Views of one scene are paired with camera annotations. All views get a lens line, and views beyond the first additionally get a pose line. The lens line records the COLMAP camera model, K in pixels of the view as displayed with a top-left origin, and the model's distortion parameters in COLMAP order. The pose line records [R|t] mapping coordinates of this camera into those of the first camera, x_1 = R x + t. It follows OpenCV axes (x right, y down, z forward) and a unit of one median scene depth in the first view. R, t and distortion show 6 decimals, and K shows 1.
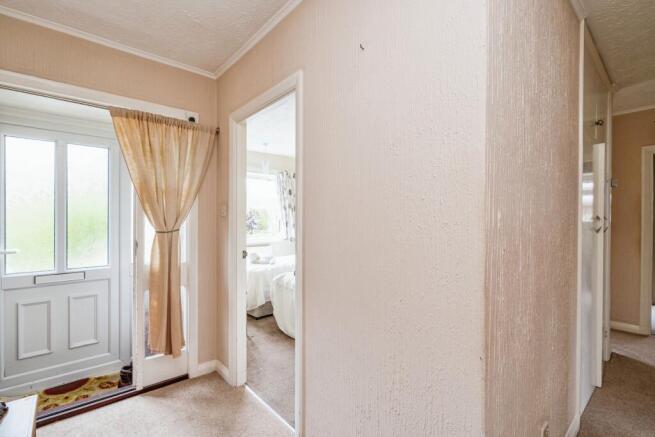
lens RADIAL K [[301.6, 0, 329.0], [0, 301.6, 220.9], [0, 0, 1]] dist [0.038101, -0.000433]
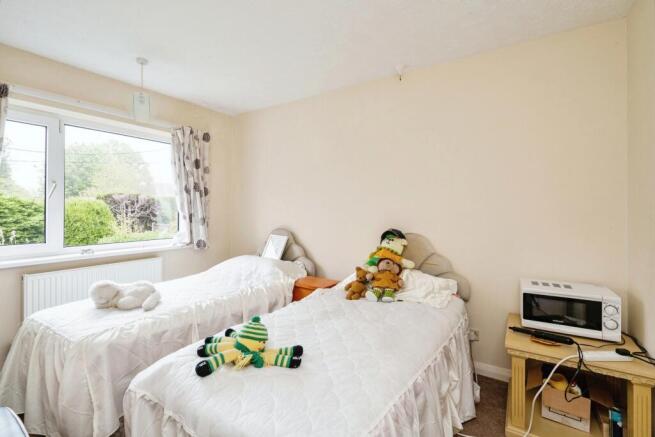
lens RADIAL K [[301.6, 0, 322.3], [0, 301.6, 213.3], [0, 0, 1]] dist [0.038101, -0.000433]
pose [[0.968225, 0.003347, 0.250056, -0.040508], [-0.003892, 0.999991, 0.001682, -0.000041], [-0.250049, -0.002601, 0.968230, 0.367155]]
